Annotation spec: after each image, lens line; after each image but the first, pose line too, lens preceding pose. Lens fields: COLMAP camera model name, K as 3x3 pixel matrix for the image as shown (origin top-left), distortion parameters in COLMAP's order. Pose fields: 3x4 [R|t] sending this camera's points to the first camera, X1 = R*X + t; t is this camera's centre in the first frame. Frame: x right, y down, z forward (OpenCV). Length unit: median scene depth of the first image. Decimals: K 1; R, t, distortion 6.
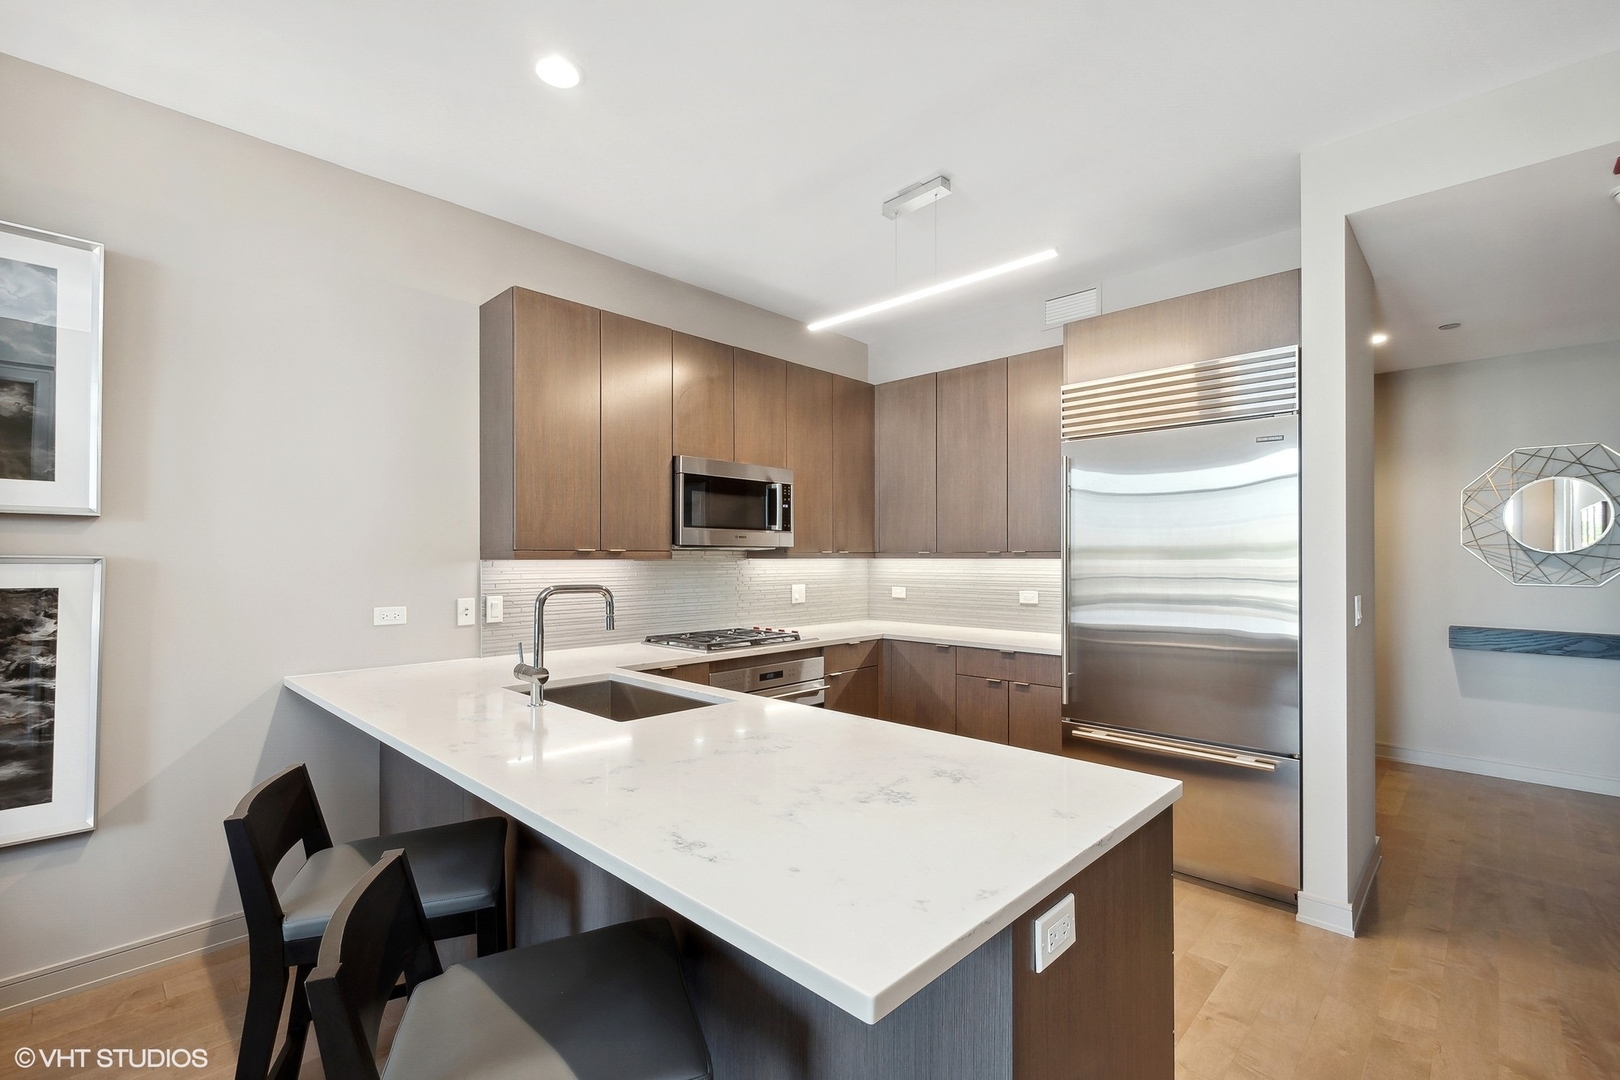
lens RADIAL K [[715.0, 0, 805.1], [0, 715.0, 548.0], [0, 0, 1]] dist [0.005391, -0.002361]
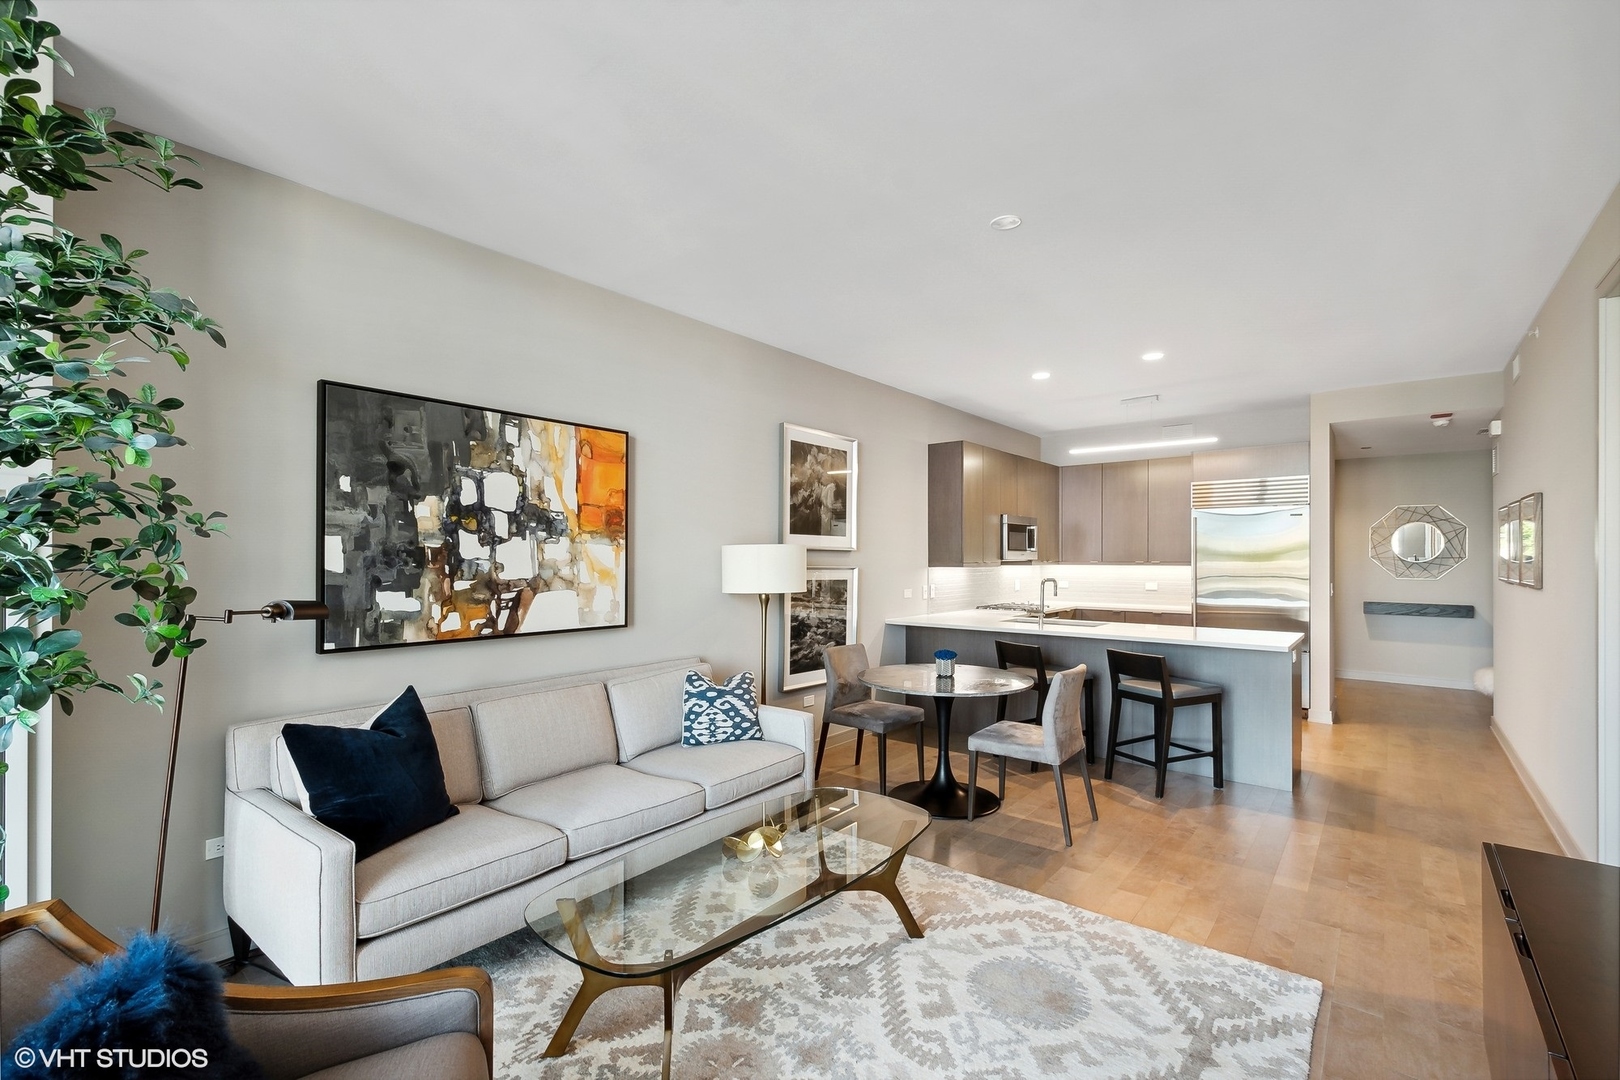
lens RADIAL K [[715.0, 0, 797.4], [0, 715.0, 551.7], [0, 0, 1]] dist [0.005391, -0.002361]
pose [[0.996740, 0.000217, 0.080686, -0.813593], [-0.000450, 0.999996, 0.002863, -0.027448], [-0.080685, -0.002890, 0.996735, -0.833105]]
